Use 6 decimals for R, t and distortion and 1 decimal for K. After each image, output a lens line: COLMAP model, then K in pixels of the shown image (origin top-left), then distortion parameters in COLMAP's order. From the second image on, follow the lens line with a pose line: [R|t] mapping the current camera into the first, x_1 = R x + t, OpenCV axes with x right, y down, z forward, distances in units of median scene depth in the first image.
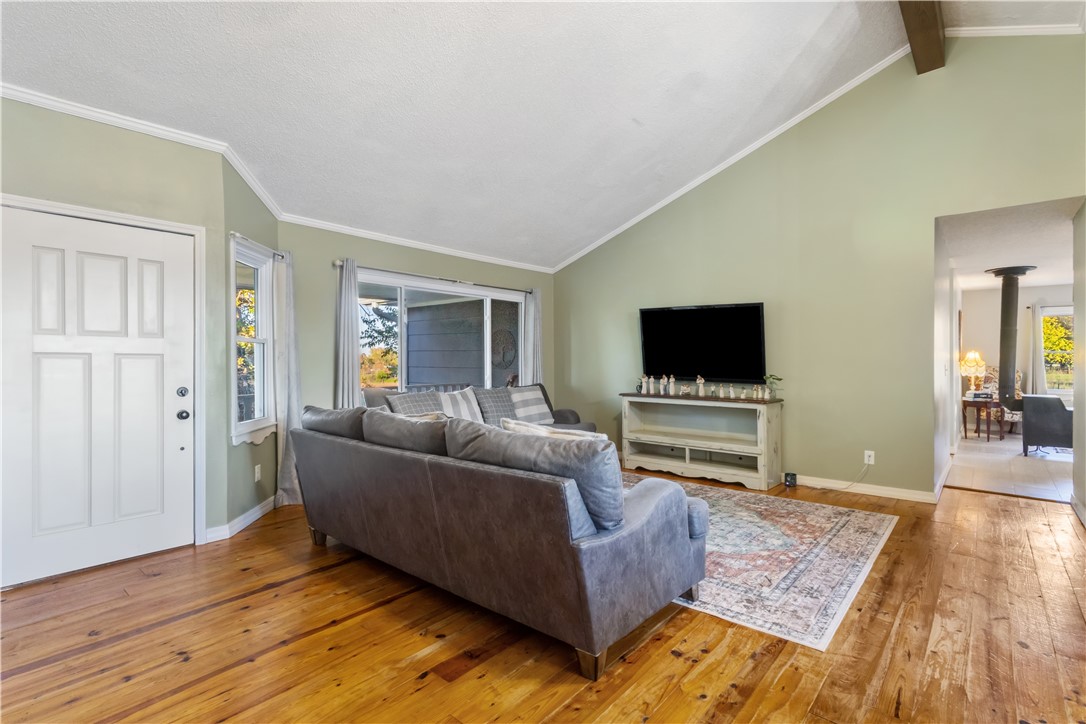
lens RADIAL K [[513.7, 0, 543.0], [0, 513.7, 362.0], [0, 0, 1]] dist [0.009920, 0.000101]
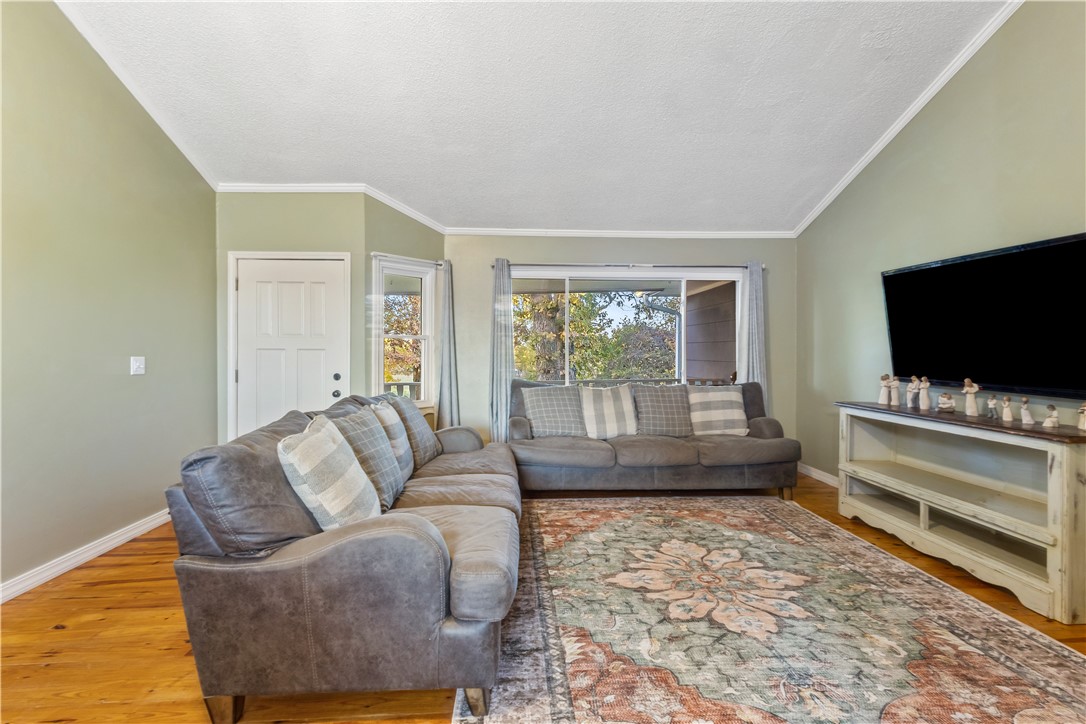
lens RADIAL K [[502.9, 0, 543.0], [0, 502.9, 362.0], [0, 0, 1]] dist [0.010684, 0.000000]
pose [[0.696127, 0.009834, -0.717851, 0.513677], [-0.000389, 0.999911, 0.013321, 0.000852], [0.717918, -0.008994, 0.696069, 0.385784]]
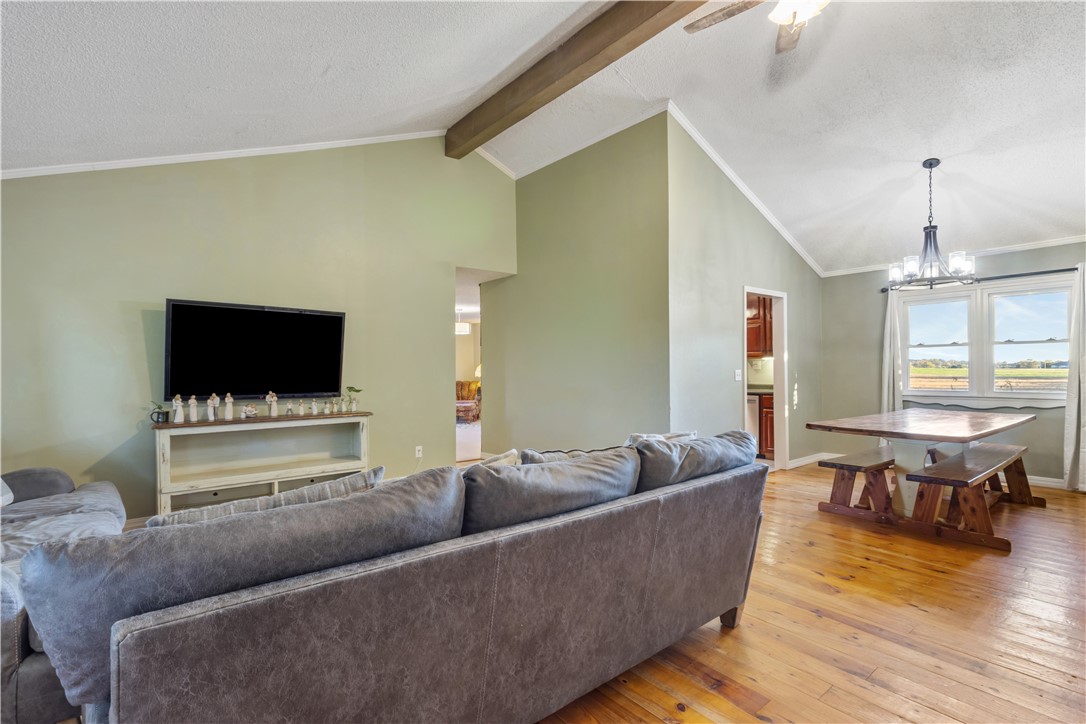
lens RADIAL K [[510.5, 0, 539.4], [0, 510.5, 365.7], [0, 0, 1]] dist [0.014216, 0.000146]
pose [[0.178457, 0.002499, 0.983944, -0.577577], [0.011813, 0.999919, -0.004682, -0.008536], [-0.983877, 0.012458, 0.178414, 0.586153]]
